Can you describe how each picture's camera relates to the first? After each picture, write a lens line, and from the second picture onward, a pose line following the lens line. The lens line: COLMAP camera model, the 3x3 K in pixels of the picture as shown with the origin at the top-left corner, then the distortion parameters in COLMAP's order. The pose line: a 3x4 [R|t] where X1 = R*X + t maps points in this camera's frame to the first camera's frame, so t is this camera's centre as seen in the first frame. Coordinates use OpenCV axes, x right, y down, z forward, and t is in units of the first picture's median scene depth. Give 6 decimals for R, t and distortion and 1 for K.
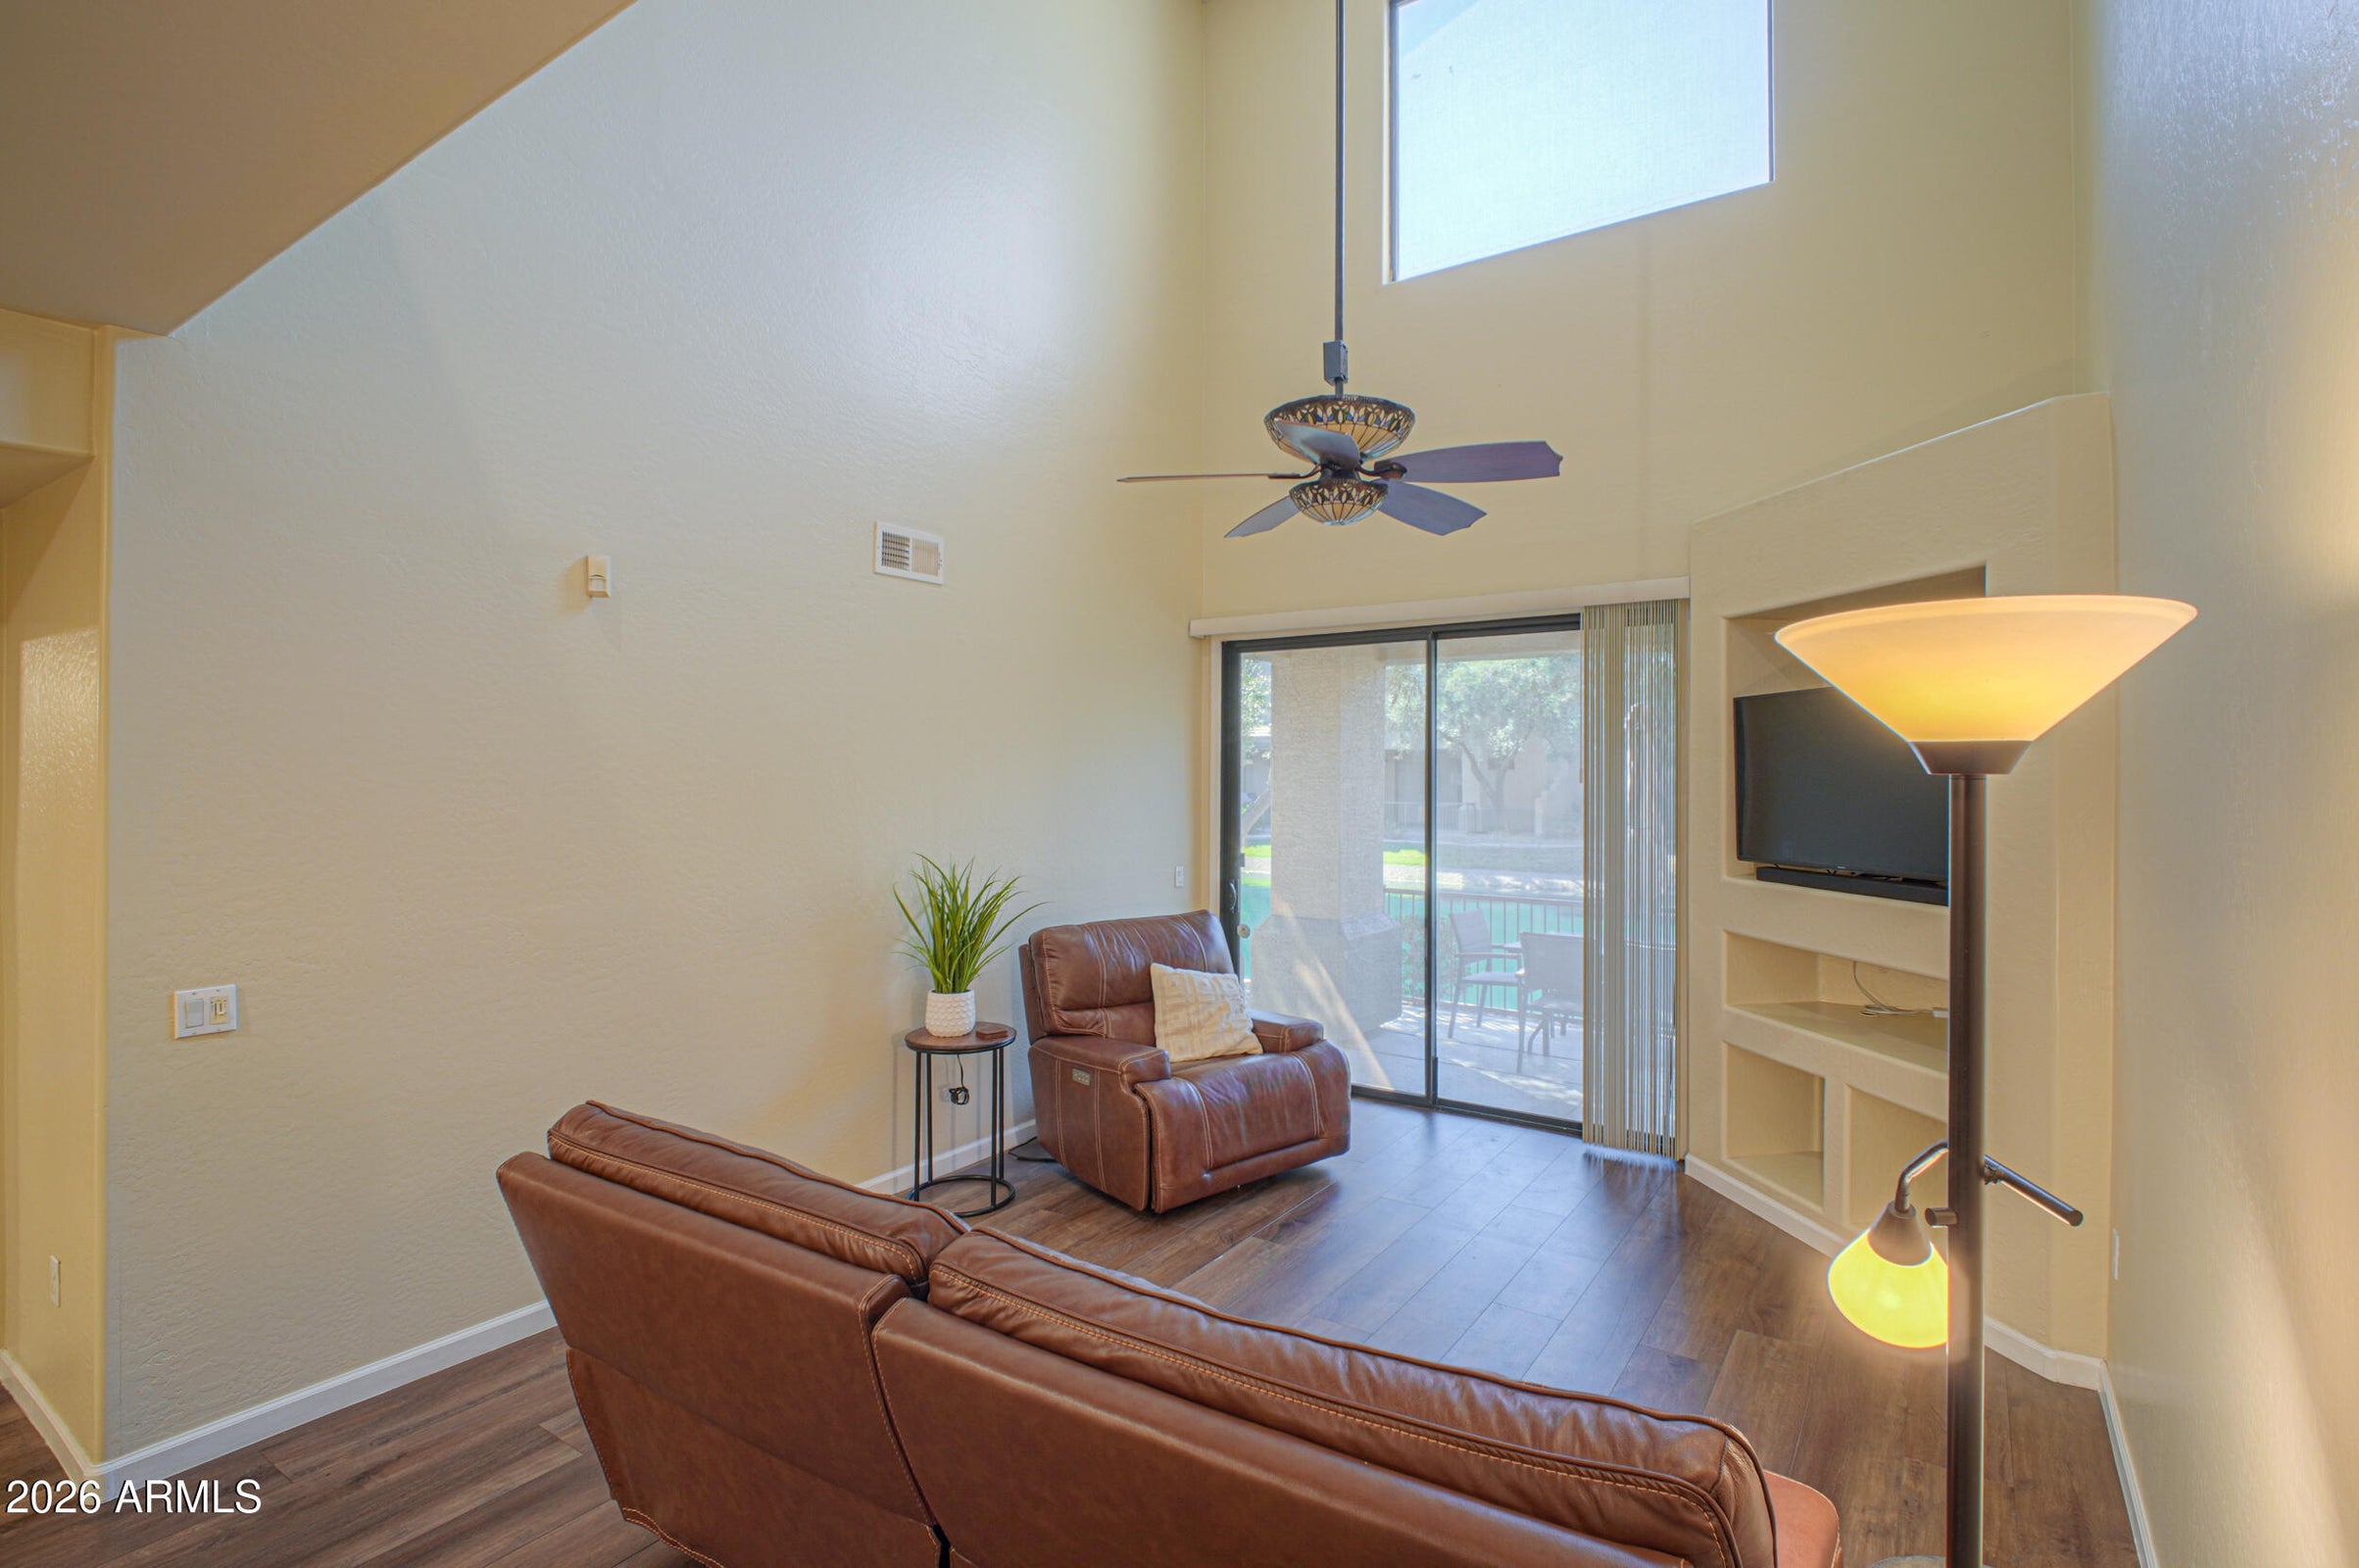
lens RADIAL K [[1144.8, 0, 1231.7], [0, 1144.8, 779.8], [0, 0, 1]] dist [-0.000750, -0.000162]
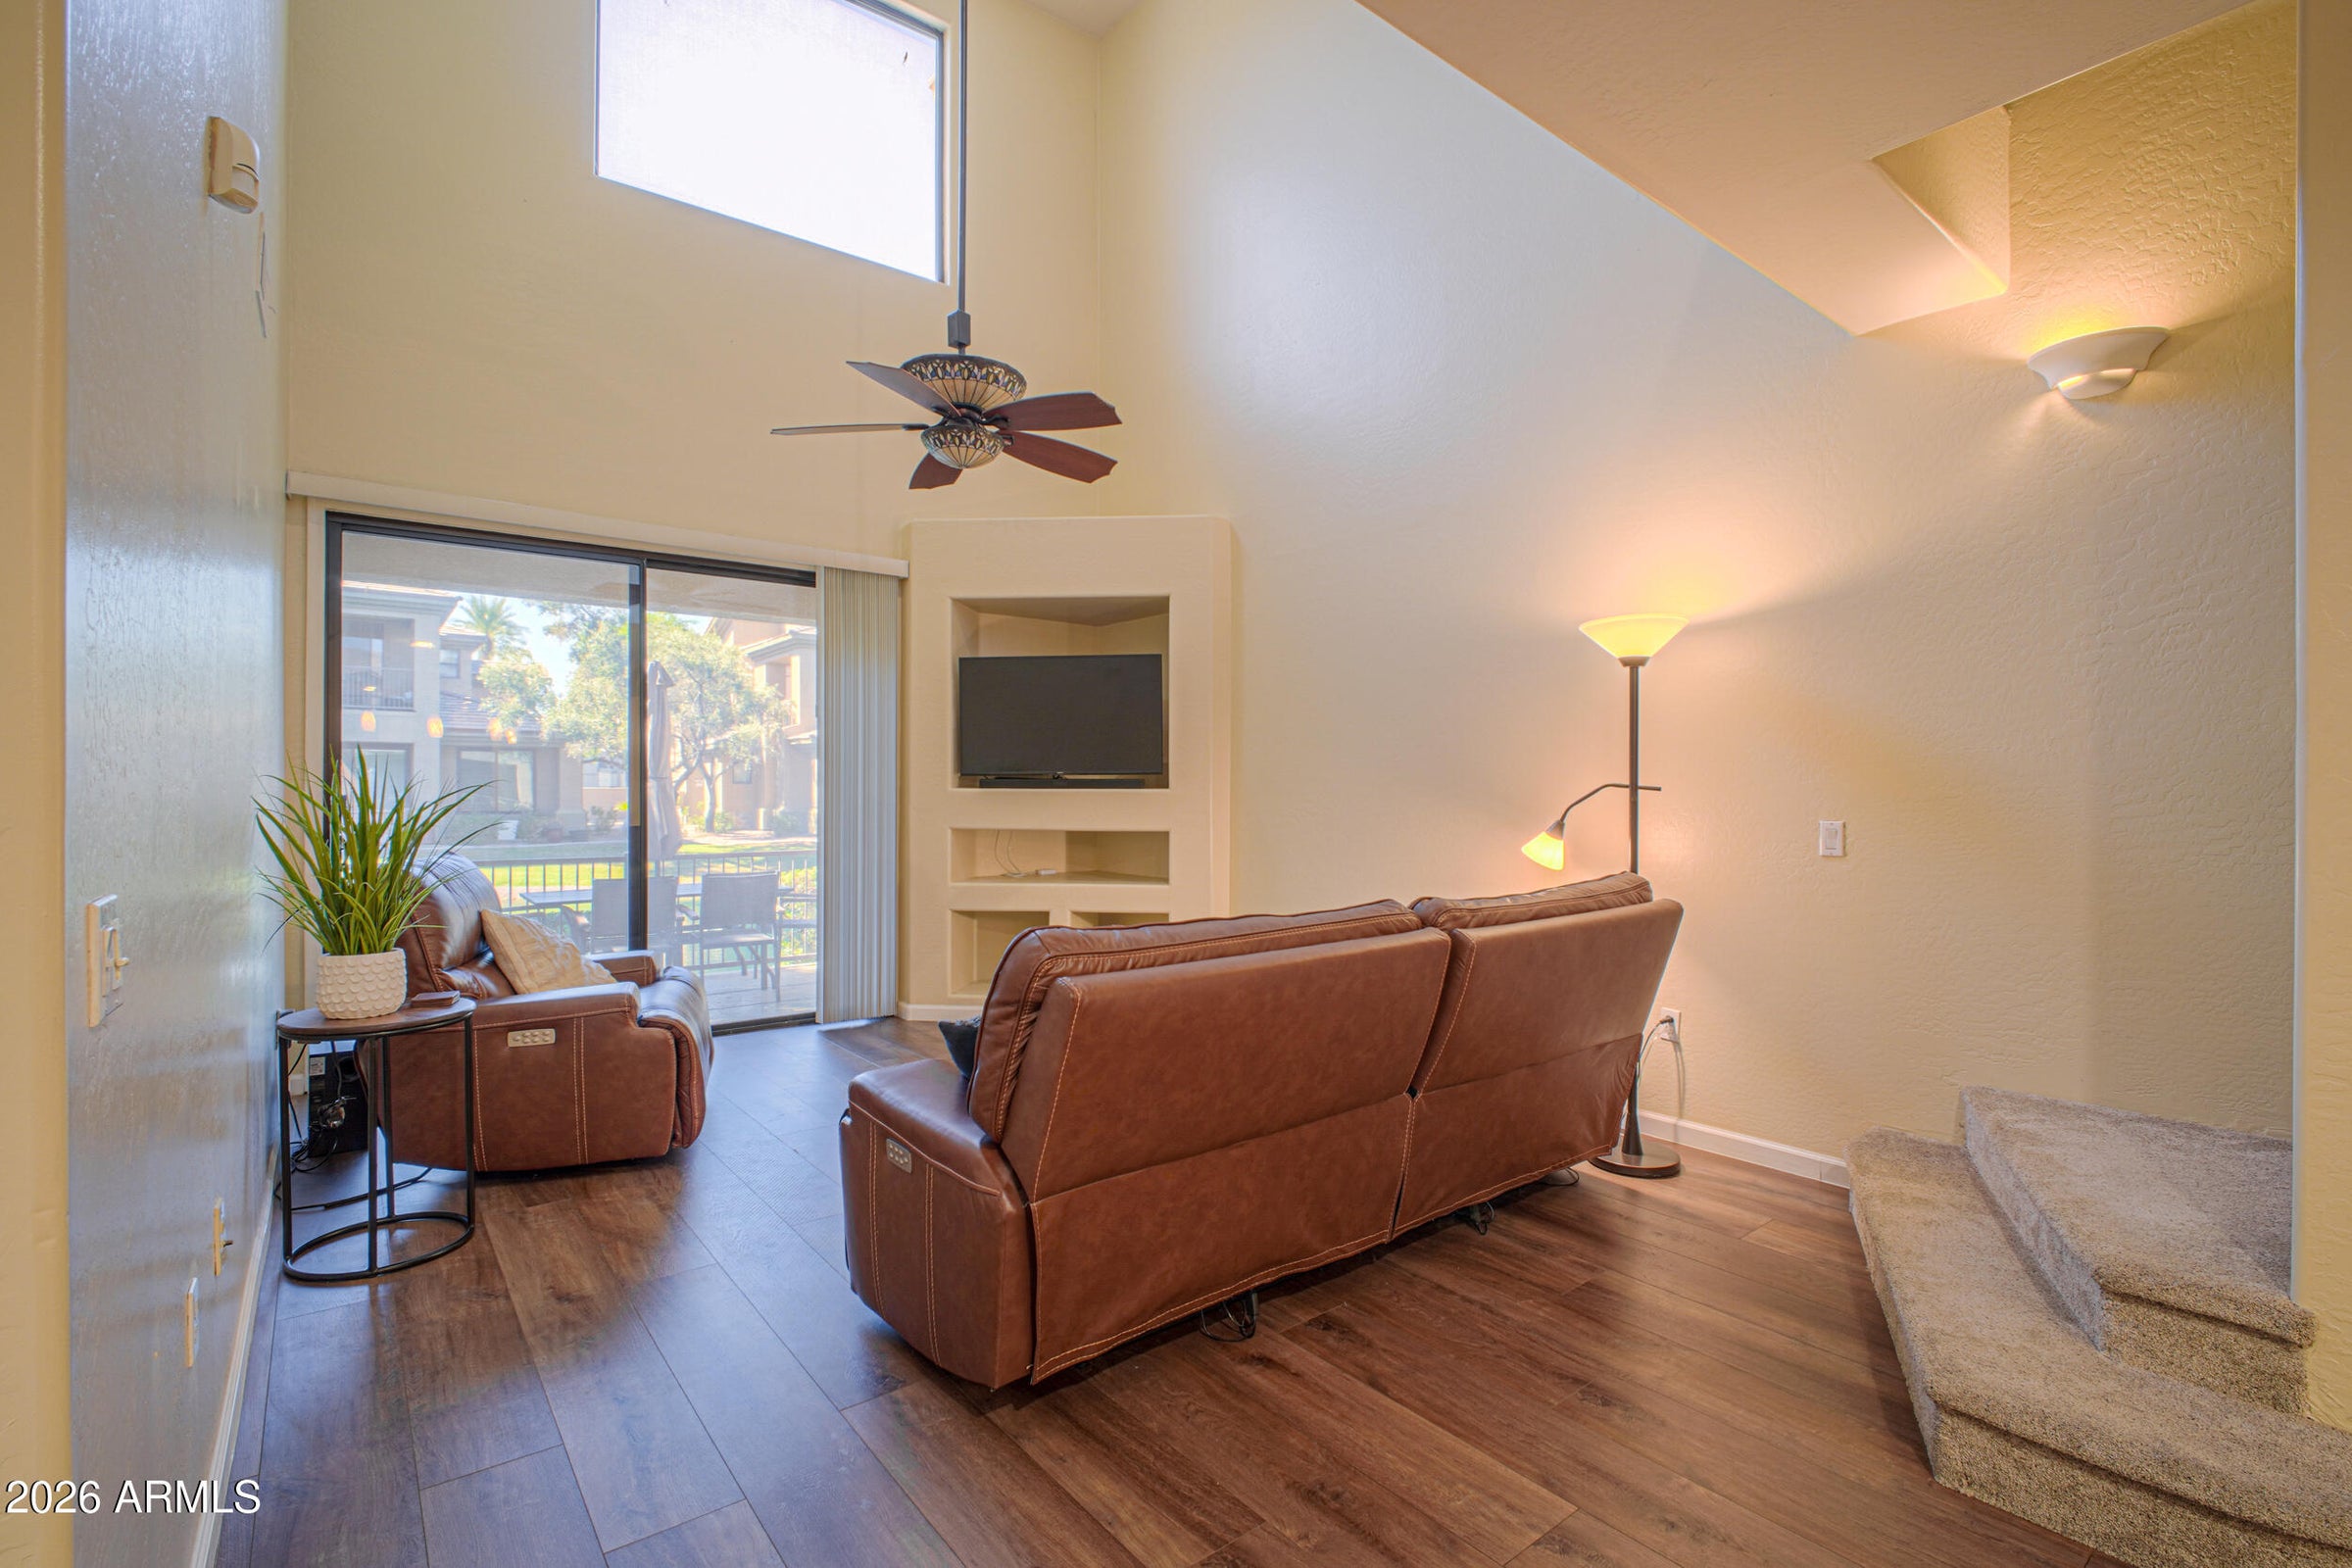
lens RADIAL K [[1071.4, 0, 1219.7], [0, 1071.4, 792.3], [0, 0, 1]] dist [-0.001098, -0.000672]
pose [[0.301808, -0.002895, 0.953364, -0.695809], [0.003832, 0.999991, 0.001824, 0.090777], [-0.953361, 0.003103, 0.301816, 0.321366]]
